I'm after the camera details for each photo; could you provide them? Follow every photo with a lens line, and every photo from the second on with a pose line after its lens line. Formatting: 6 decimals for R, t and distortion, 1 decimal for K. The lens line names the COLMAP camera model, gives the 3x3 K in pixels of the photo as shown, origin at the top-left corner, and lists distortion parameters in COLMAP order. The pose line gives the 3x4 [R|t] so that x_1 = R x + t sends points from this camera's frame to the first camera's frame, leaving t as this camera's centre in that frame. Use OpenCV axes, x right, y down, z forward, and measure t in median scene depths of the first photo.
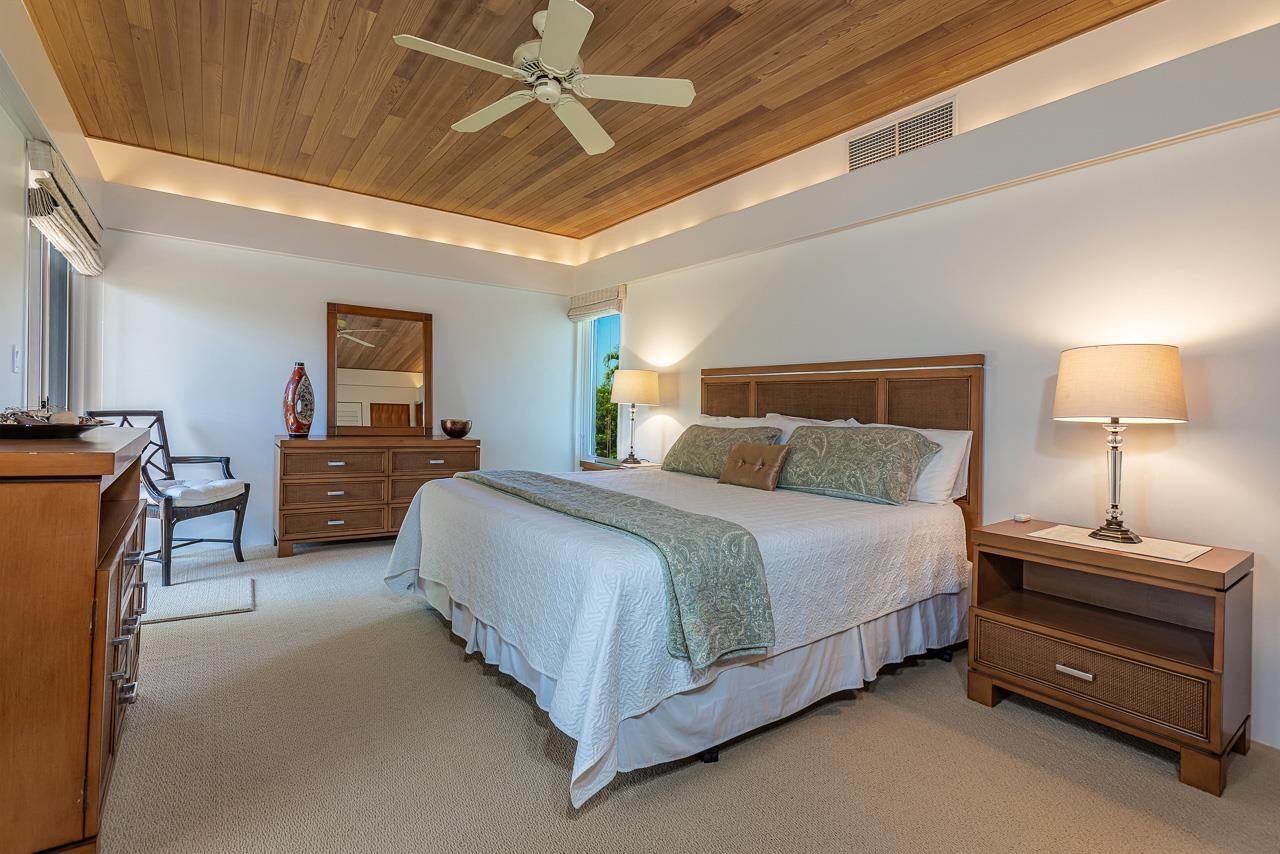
lens RADIAL K [[626.2, 0, 632.9], [0, 626.2, 422.0], [0, 0, 1]] dist [-0.000401, 0.000293]
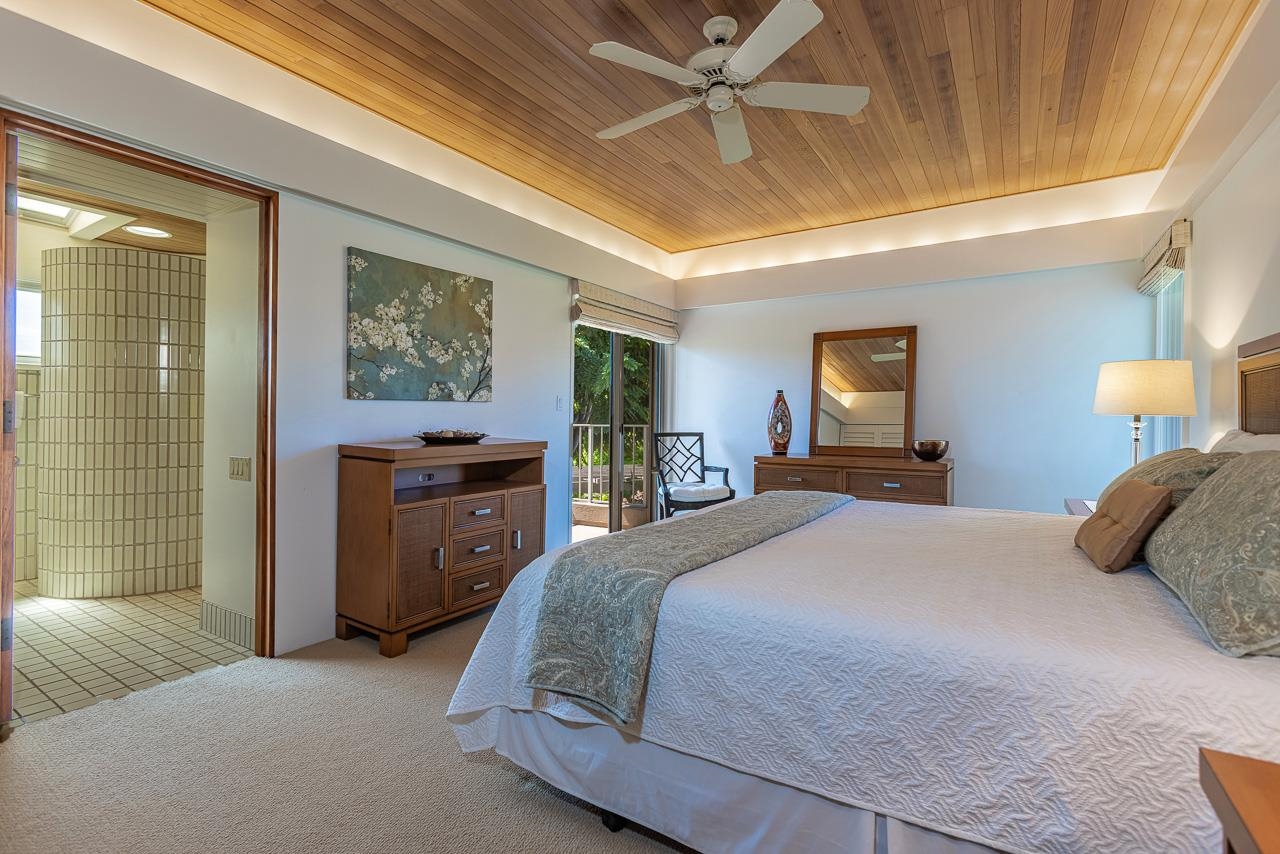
lens RADIAL K [[626.2, 0, 632.9], [0, 626.2, 422.0], [0, 0, 1]] dist [-0.000401, 0.000293]
pose [[0.338147, -0.026363, -0.940724, 0.493162], [-0.014240, 0.999350, -0.033125, 0.006777], [0.940985, 0.024597, 0.337552, 0.376342]]
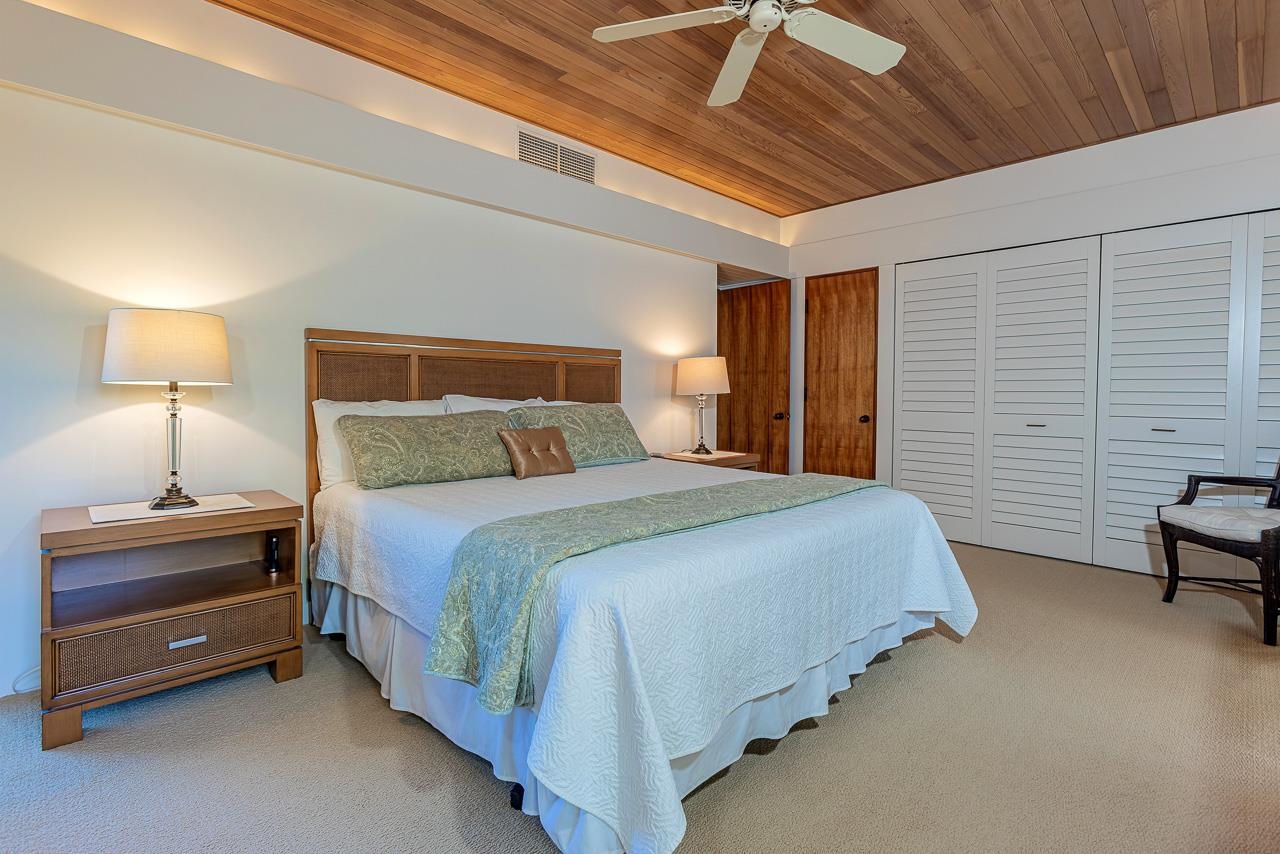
lens RADIAL K [[595.3, 0, 636.9], [0, 595.3, 408.5], [0, 0, 1]] dist [-0.002904, -0.000070]
pose [[-0.157746, -0.056620, 0.985855, -0.596262], [0.008694, 0.998236, 0.058723, -0.039036], [-0.987441, 0.017834, -0.156976, 0.850016]]
